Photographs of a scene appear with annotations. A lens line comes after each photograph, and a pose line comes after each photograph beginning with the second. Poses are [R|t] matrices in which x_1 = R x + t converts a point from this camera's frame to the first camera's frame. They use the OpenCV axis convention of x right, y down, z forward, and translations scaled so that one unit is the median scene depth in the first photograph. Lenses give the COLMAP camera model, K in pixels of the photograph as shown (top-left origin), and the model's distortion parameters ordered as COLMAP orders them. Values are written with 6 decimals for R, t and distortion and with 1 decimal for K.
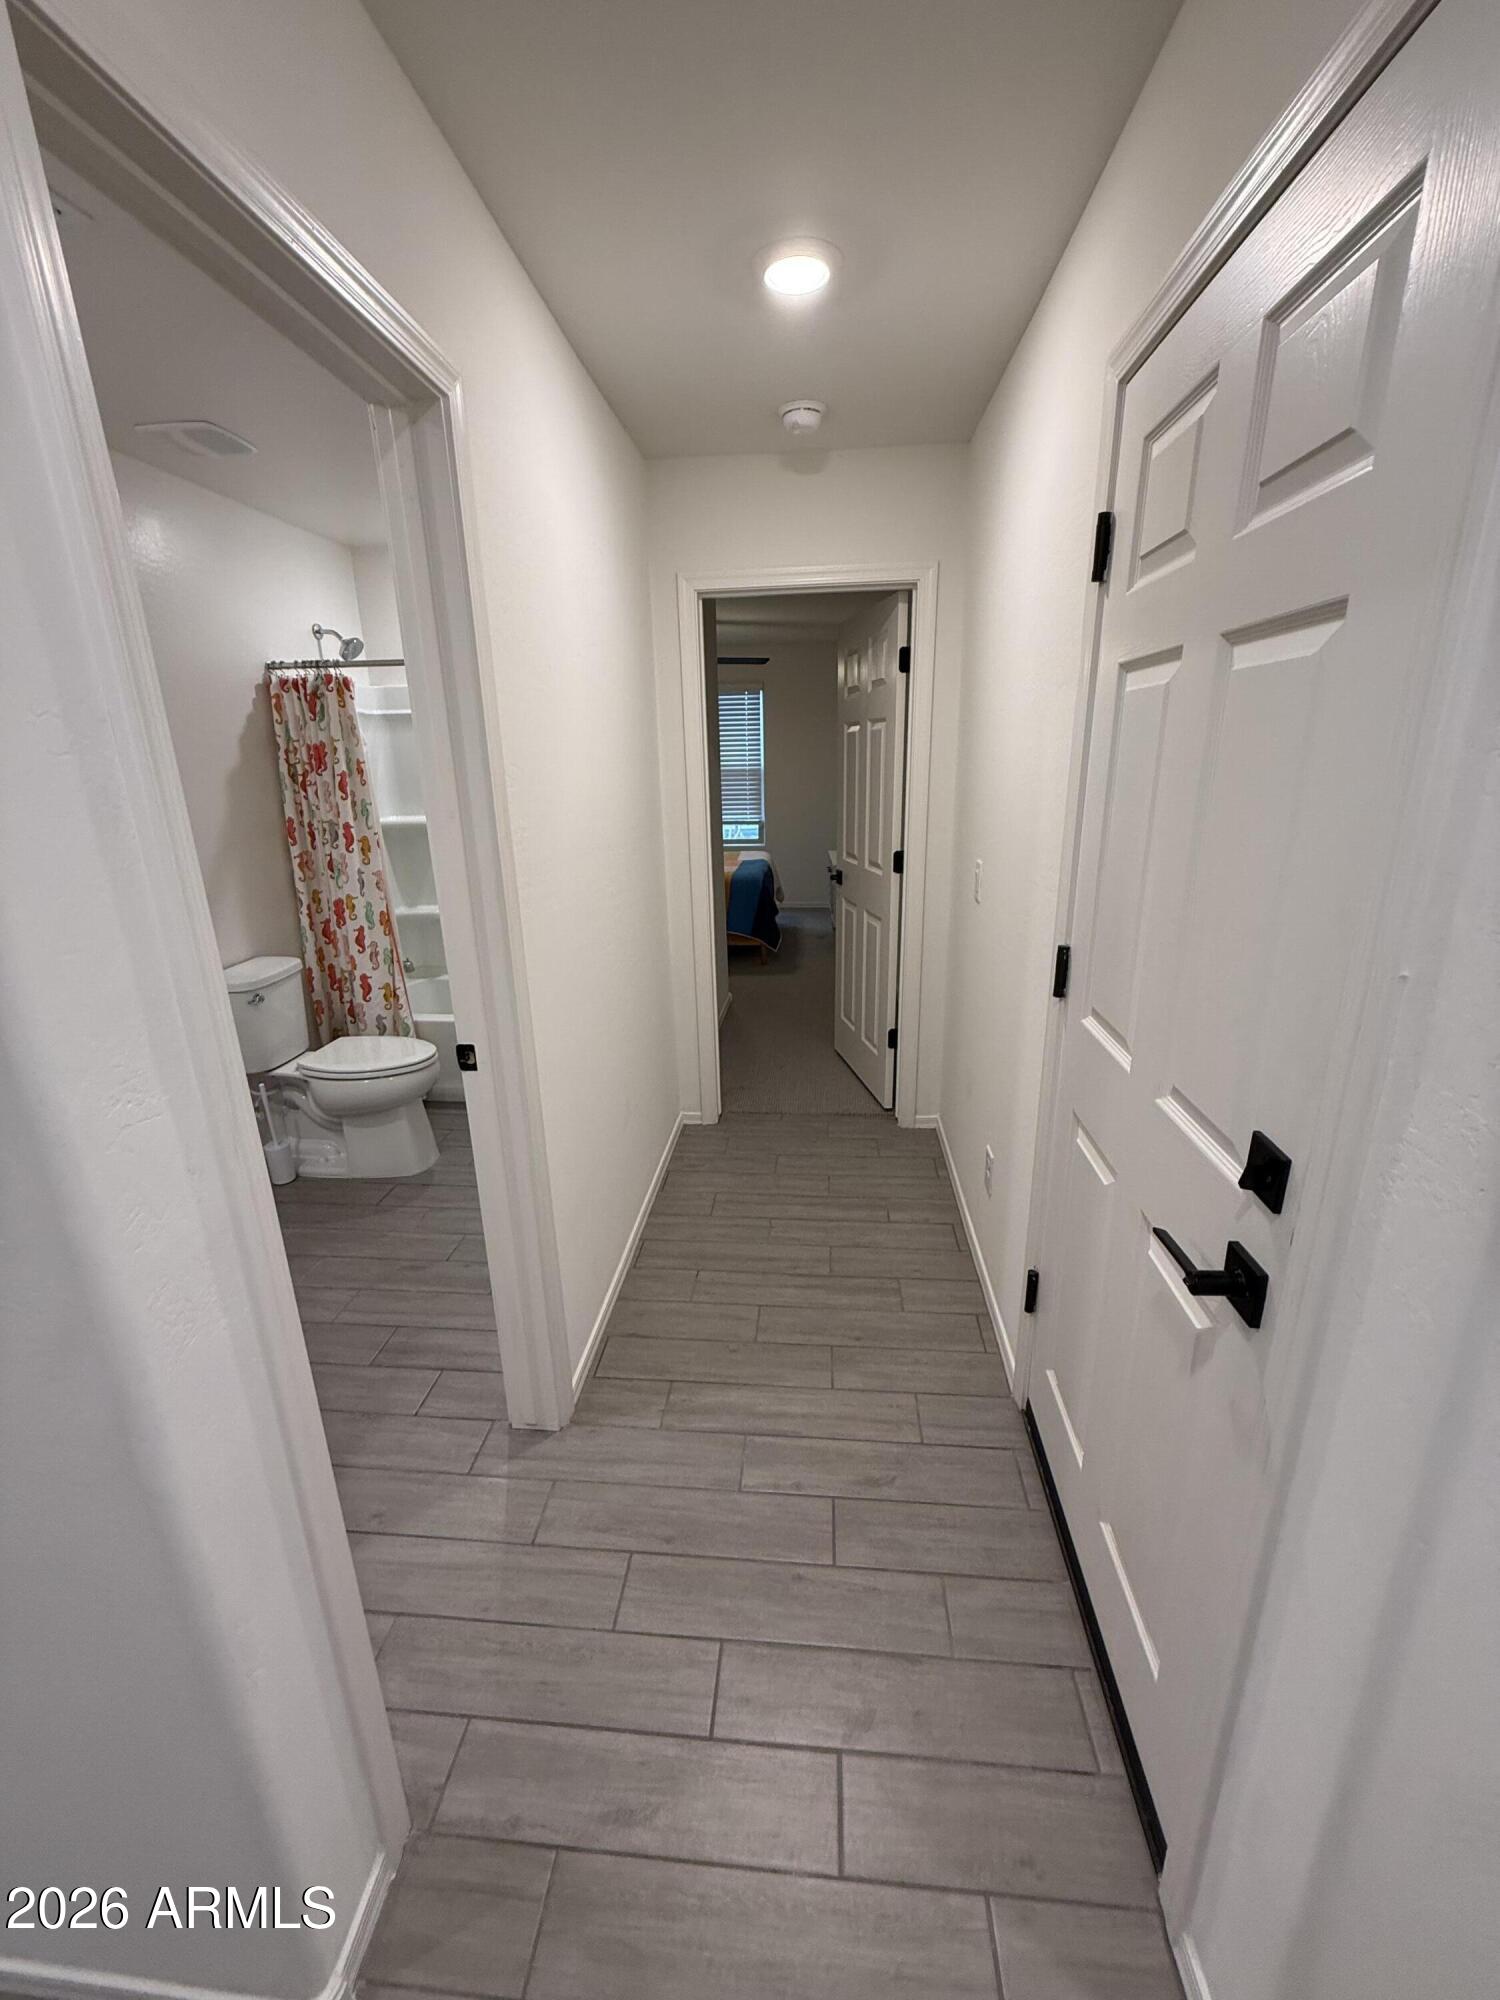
lens RADIAL K [[795.6, 0, 751.8], [0, 795.6, 995.8], [0, 0, 1]] dist [0.003386, 0.000766]
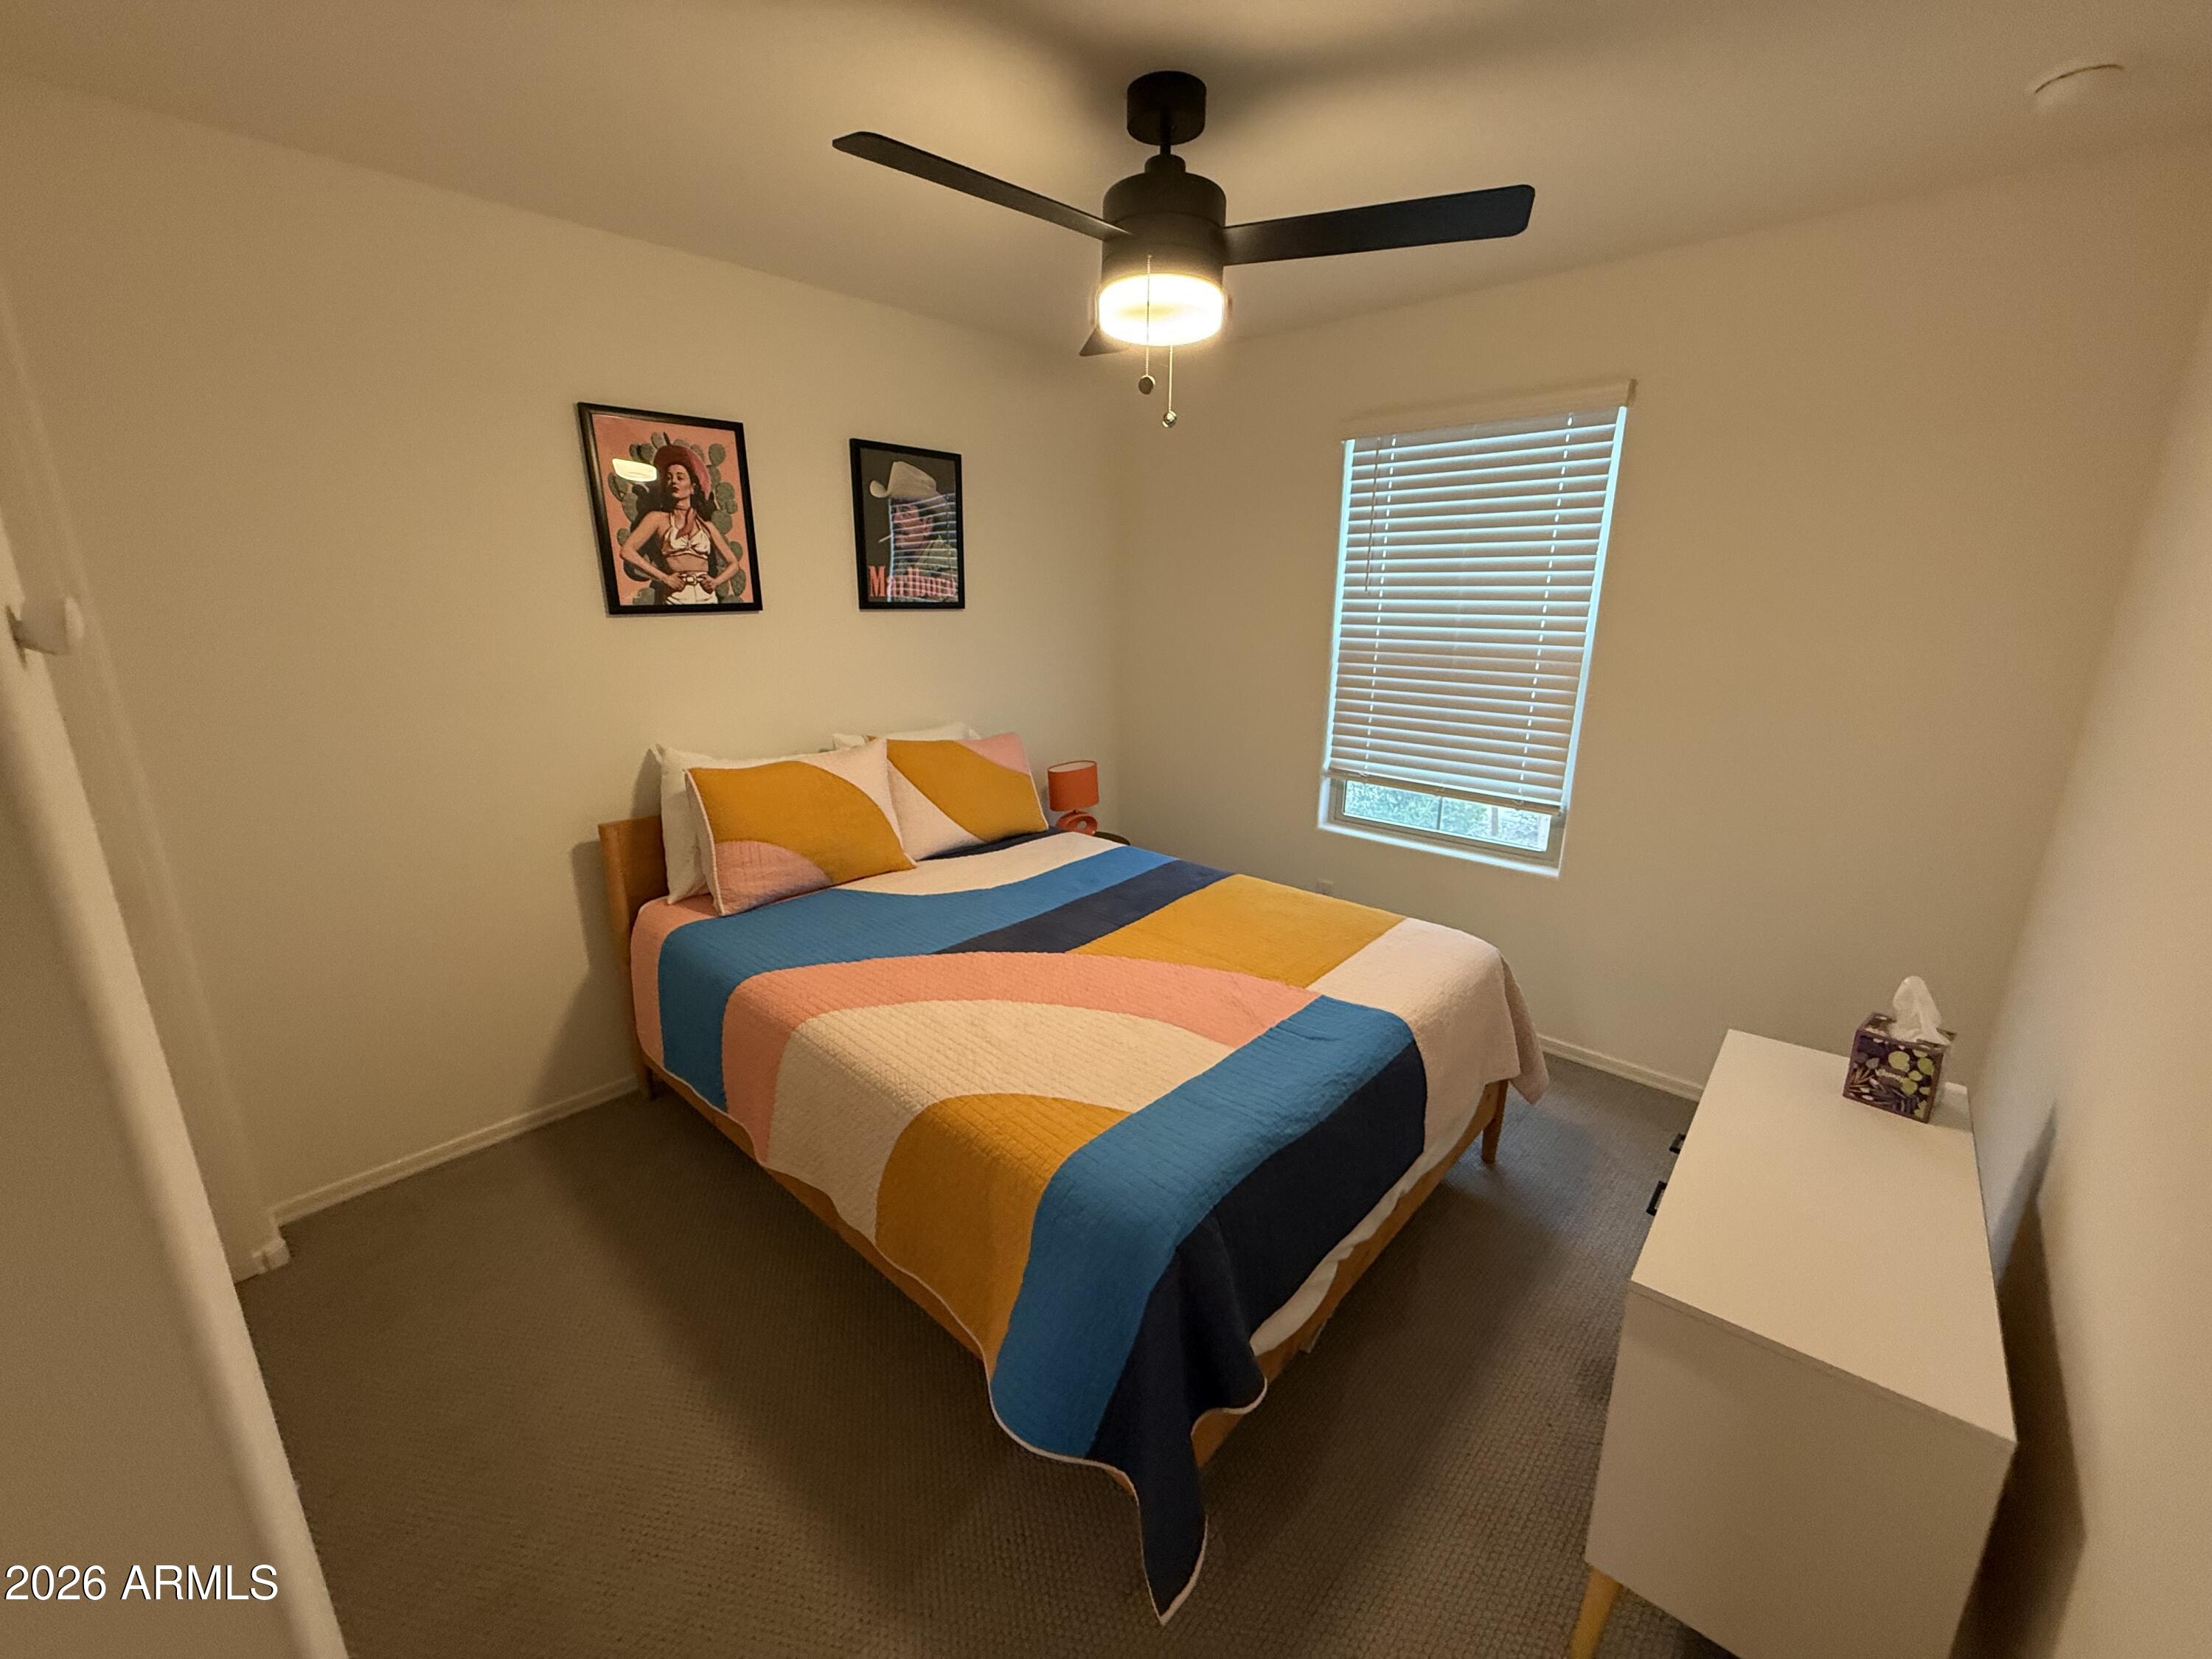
lens RADIAL K [[879.9, 0, 1101.8], [0, 879.9, 832.6], [0, 0, 1]] dist [0.003386, 0.000766]
pose [[0.794057, 0.175042, -0.582095, 0.076338], [-0.183742, 0.981961, 0.044637, -0.189807], [0.579408, 0.071511, 0.811895, 0.587980]]
